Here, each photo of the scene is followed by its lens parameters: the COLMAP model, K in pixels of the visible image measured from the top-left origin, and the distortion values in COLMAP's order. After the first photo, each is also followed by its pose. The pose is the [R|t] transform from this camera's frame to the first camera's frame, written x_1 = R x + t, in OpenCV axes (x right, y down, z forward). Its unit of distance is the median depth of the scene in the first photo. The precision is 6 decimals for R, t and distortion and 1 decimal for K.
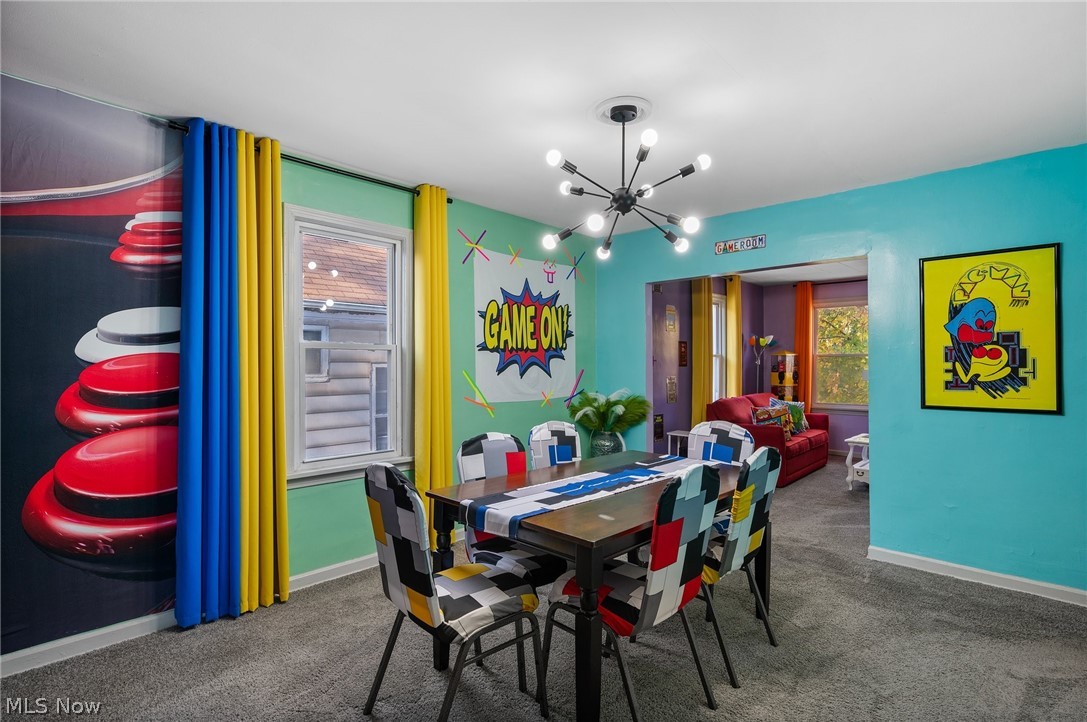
lens RADIAL K [[536.9, 0, 540.9], [0, 536.9, 361.9], [0, 0, 1]] dist [-0.000149, -0.000510]
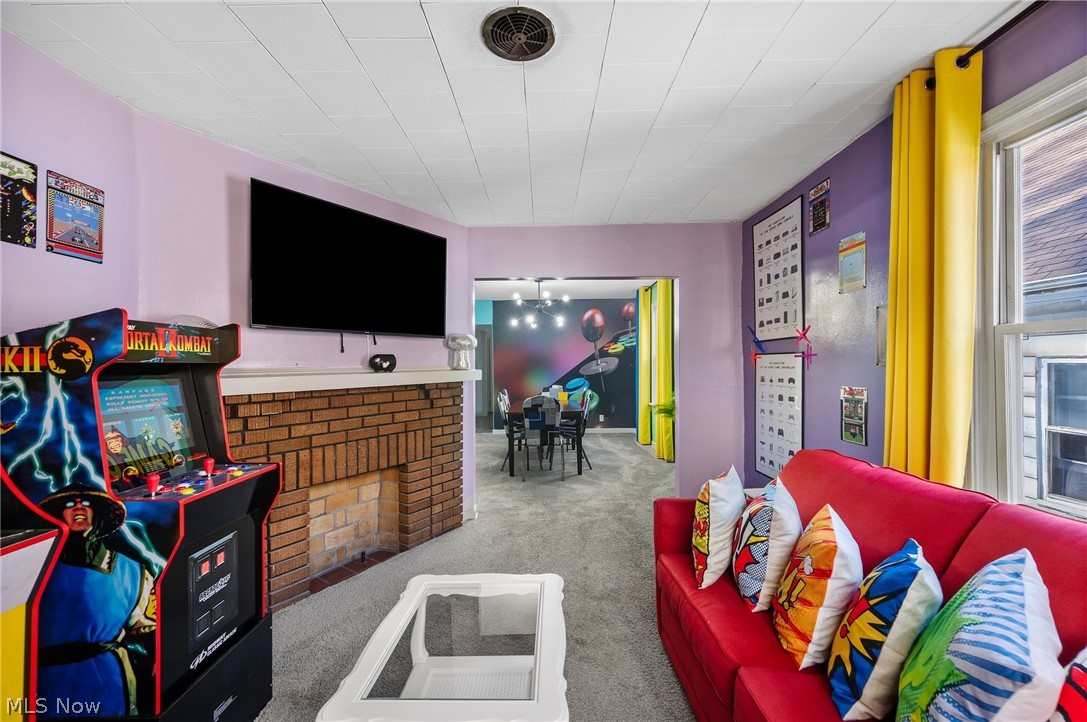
lens RADIAL K [[430.6, 0, 541.4], [0, 430.6, 363.6], [0, 0, 1]] dist [0.000292, 0.000161]
pose [[-0.734361, 0.006388, -0.678729, 1.169321], [0.013405, 0.999897, -0.005093, 0.008924], [0.678626, -0.012838, -0.734371, 1.830145]]
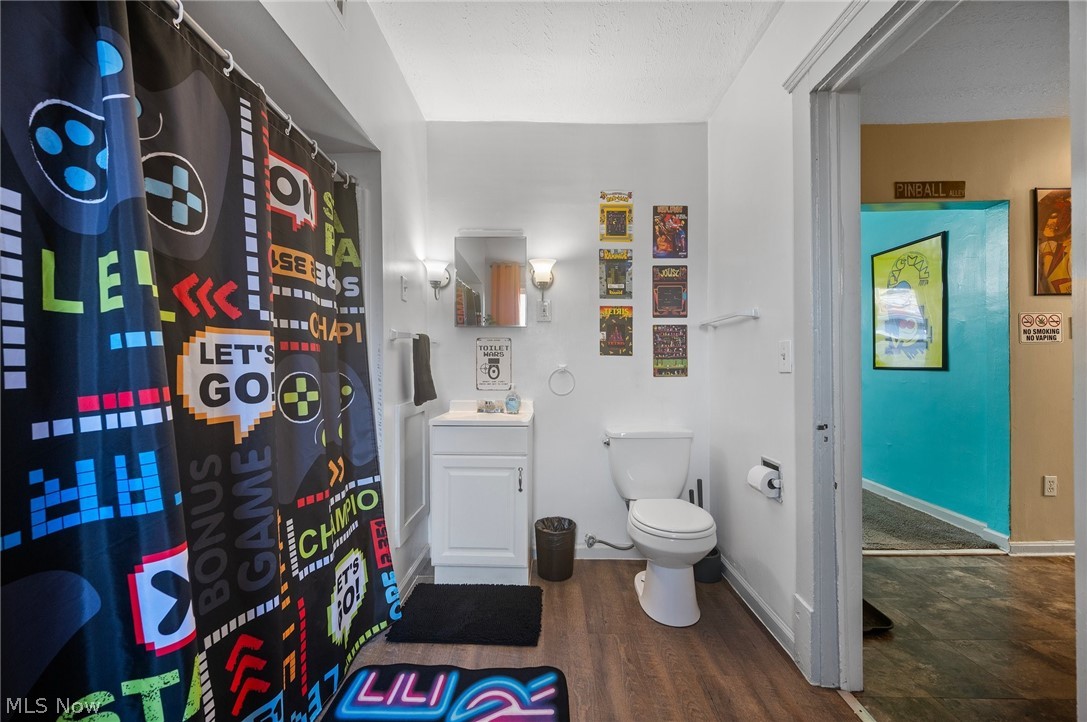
lens RADIAL K [[430.6, 0, 545.9], [0, 430.6, 366.4], [0, 0, 1]] dist [0.000292, 0.000161]
pose [[0.688842, -0.000822, -0.724911, 0.849476], [0.014531, 0.999814, 0.012674, 0.050447], [0.724766, -0.019264, 0.688726, -0.282541]]
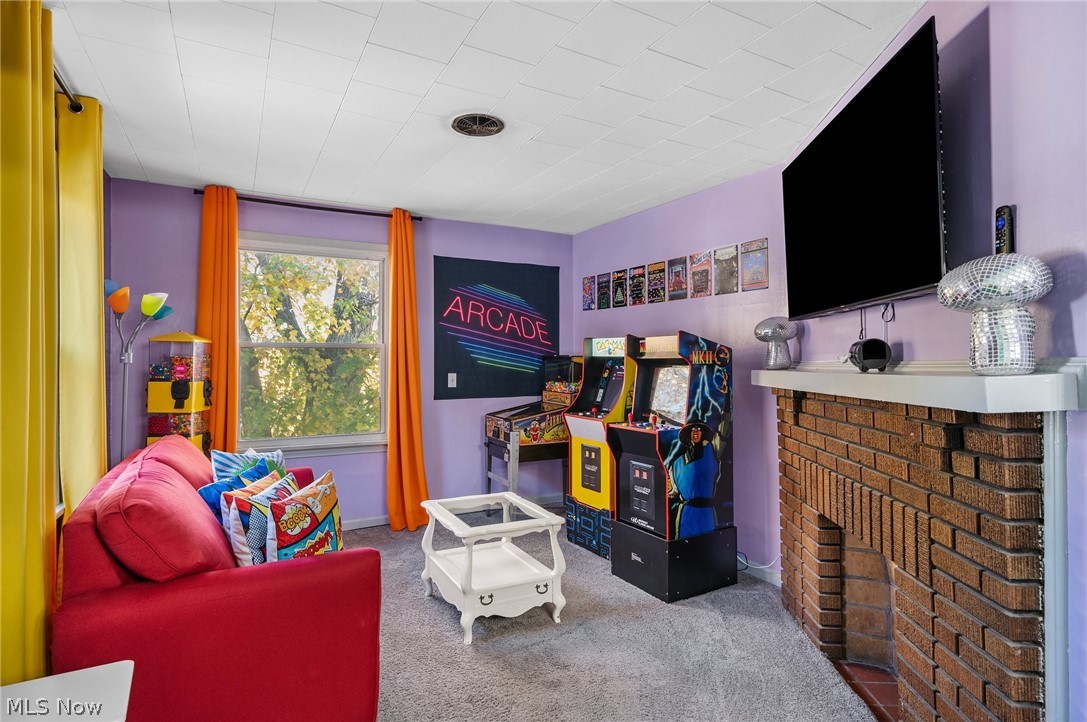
lens RADIAL K [[571.4, 0, 540.9], [0, 571.4, 356.3], [0, 0, 1]] dist [0.001765, -0.000966]
pose [[0.313370, 0.009296, 0.949585, 0.215100], [-0.001422, 0.999956, -0.009320, 0.006710], [-0.949630, 0.001570, 0.313370, 1.203531]]
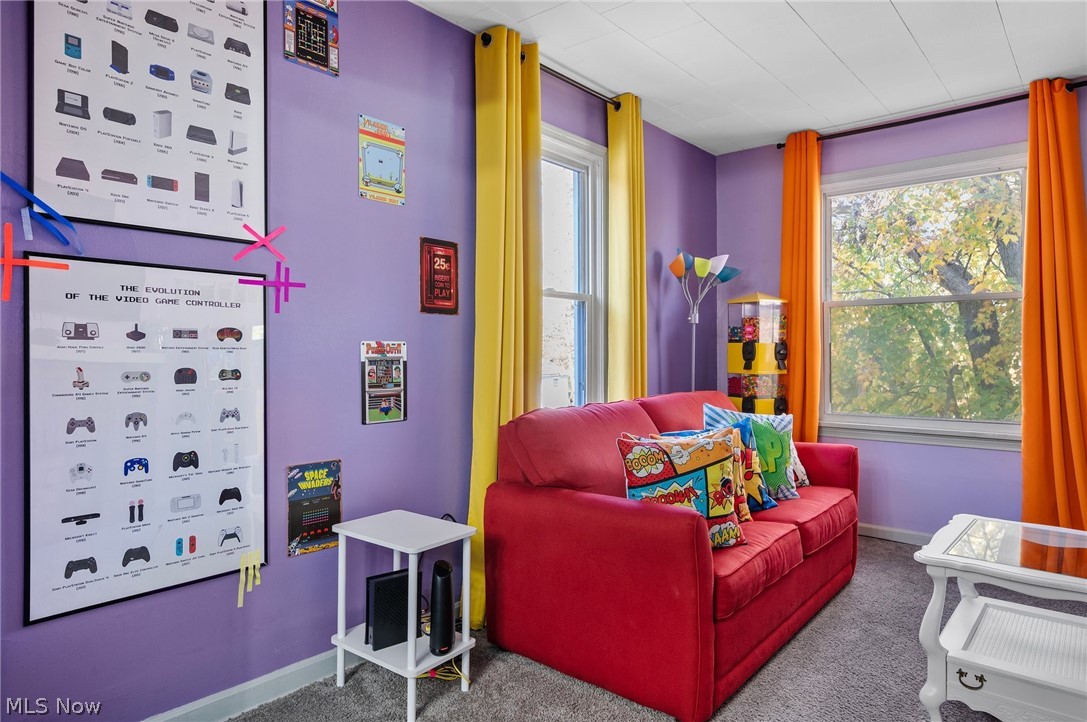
lens RADIAL K [[663.4, 0, 548.5], [0, 663.4, 349.4], [0, 0, 1]] dist [0.001705, 0.001169]
pose [[0.998205, 0.000743, 0.059883, 0.533374], [-0.000399, 0.999983, -0.005741, 0.057880], [-0.059886, 0.005707, 0.998189, 1.002266]]
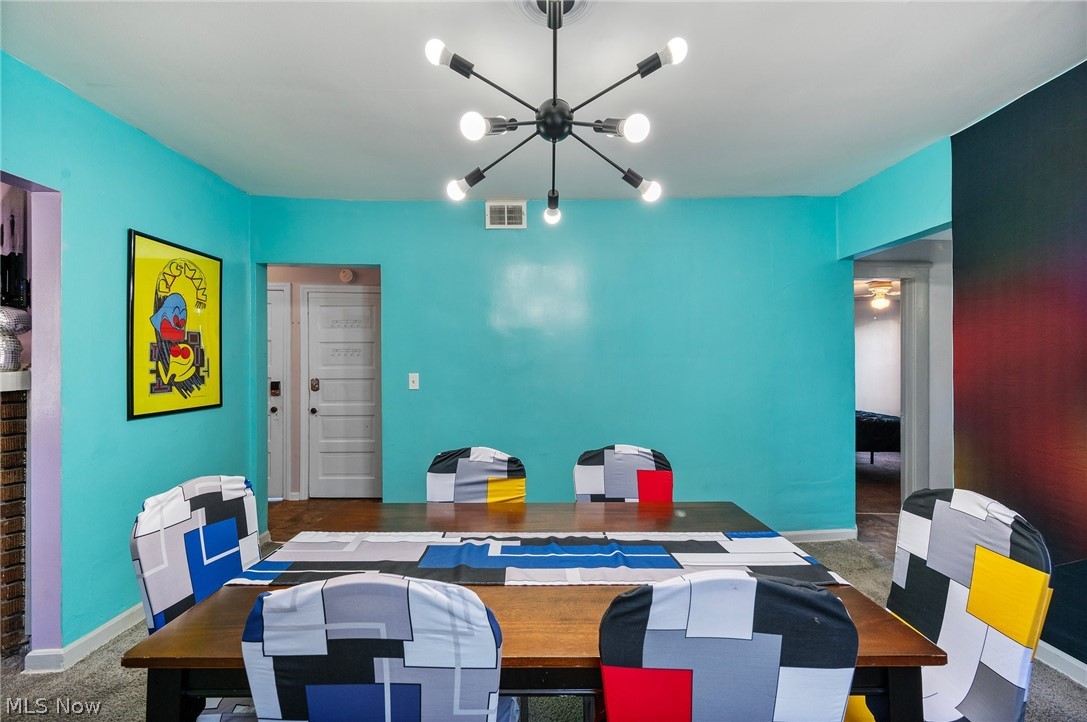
lens RADIAL K [[430.6, 0, 542.7], [0, 430.6, 359.2], [0, 0, 1]] dist [0.000292, 0.000161]
pose [[-0.696752, 0.007625, 0.717271, -0.149671], [-0.002079, 0.999918, -0.012648, 0.004141], [-0.717309, -0.010304, -0.696679, 0.927567]]
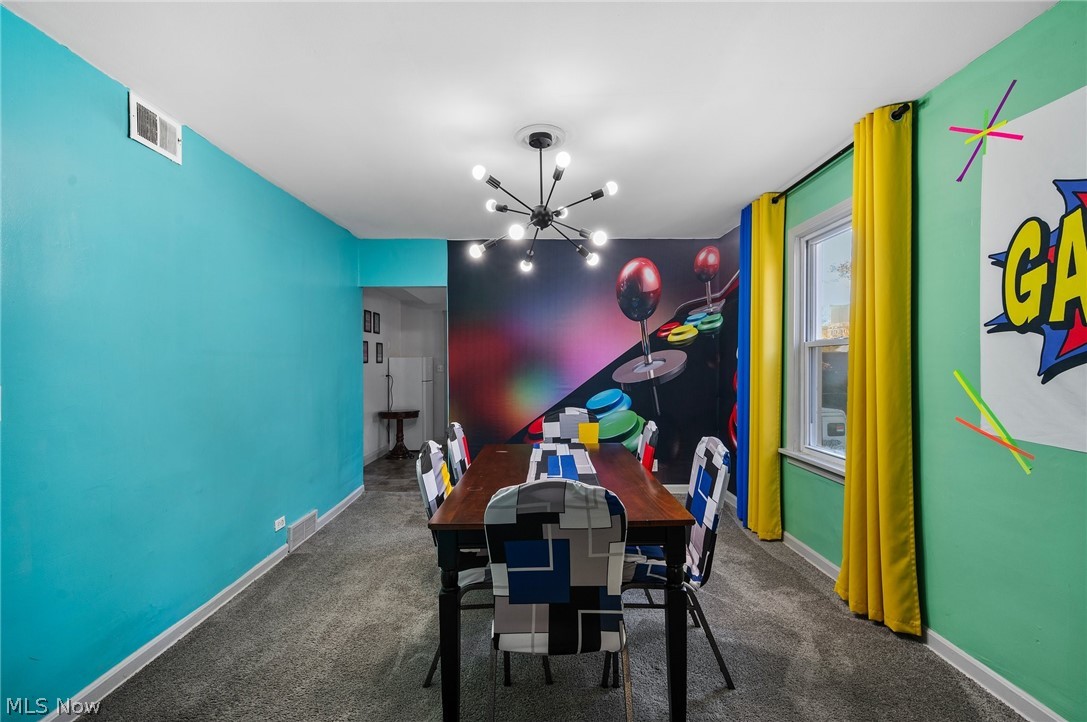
lens RADIAL K [[460.4, 0, 544.9], [0, 460.4, 361.9], [0, 0, 1]] dist [-0.001738, 0.001069]
pose [[-0.718023, 0.000446, -0.696019, 0.552778], [0.008035, 0.999938, -0.007649, 0.007836], [0.695973, -0.011085, -0.717983, 1.137632]]
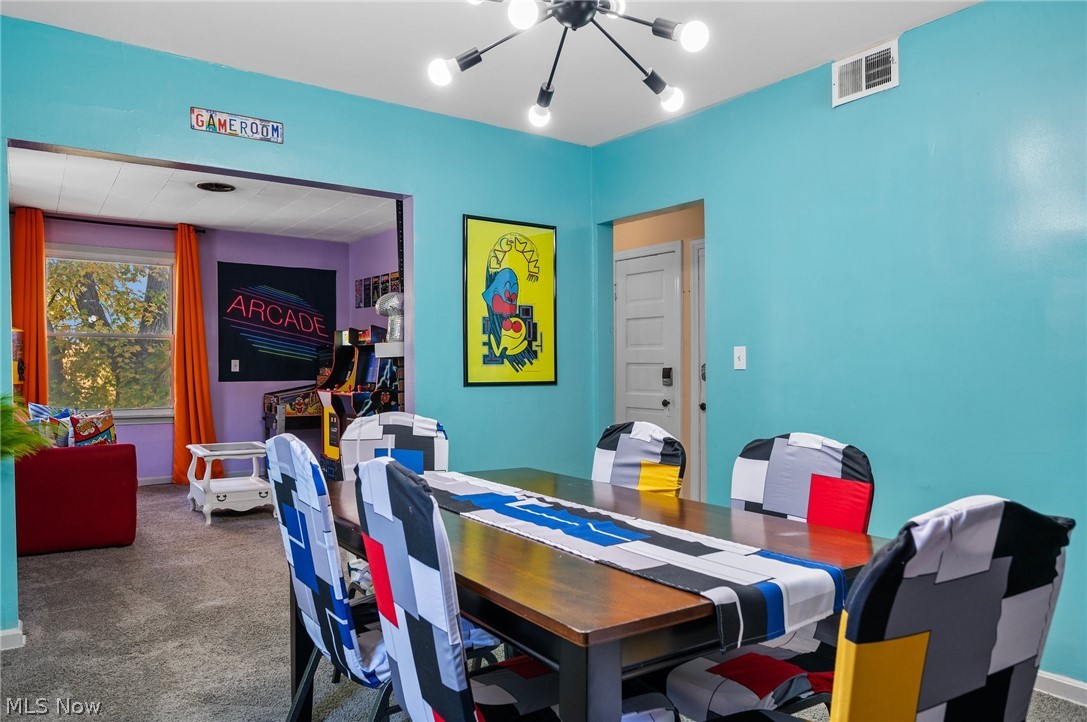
lens RADIAL K [[737.1, 0, 539.9], [0, 737.1, 378.9], [0, 0, 1]] dist [-0.002313, 0.000945]
pose [[0.203102, -0.013857, 0.979060, -0.406758], [-0.003791, 0.999881, 0.014939, 0.051802], [-0.979150, -0.006746, 0.203025, 0.586878]]
